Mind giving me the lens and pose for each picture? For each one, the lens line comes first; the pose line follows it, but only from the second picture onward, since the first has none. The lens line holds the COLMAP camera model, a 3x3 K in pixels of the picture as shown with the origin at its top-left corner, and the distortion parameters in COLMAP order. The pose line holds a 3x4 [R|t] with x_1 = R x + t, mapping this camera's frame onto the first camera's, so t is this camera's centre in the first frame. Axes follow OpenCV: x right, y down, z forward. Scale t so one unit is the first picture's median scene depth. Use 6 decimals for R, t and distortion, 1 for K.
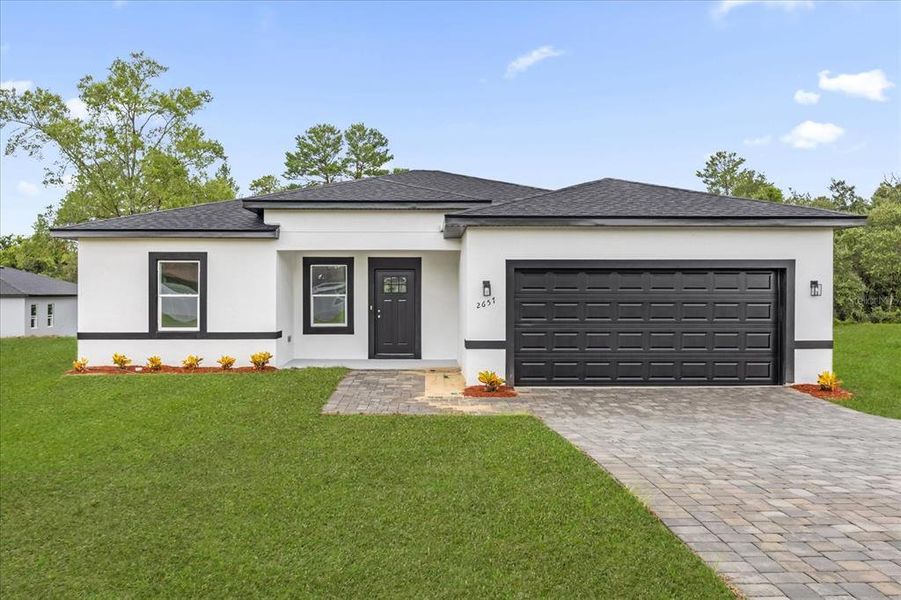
lens RADIAL K [[753.4, 0, 450.5], [0, 753.4, 300.0], [0, 0, 1]] dist [-0.009265, -0.001515]
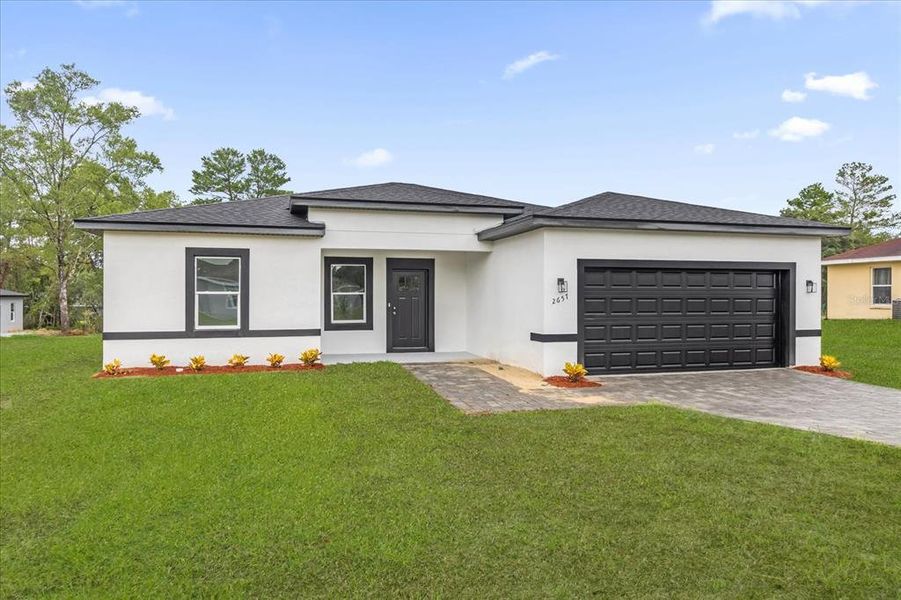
lens RADIAL K [[591.0, 0, 450.5], [0, 591.0, 300.0], [0, 0, 1]] dist [-0.005233, -0.000534]
pose [[0.969445, -0.001802, 0.245301, -0.250307], [0.002333, 0.999996, -0.001874, 0.005386], [-0.245297, 0.002389, 0.969445, 0.180363]]
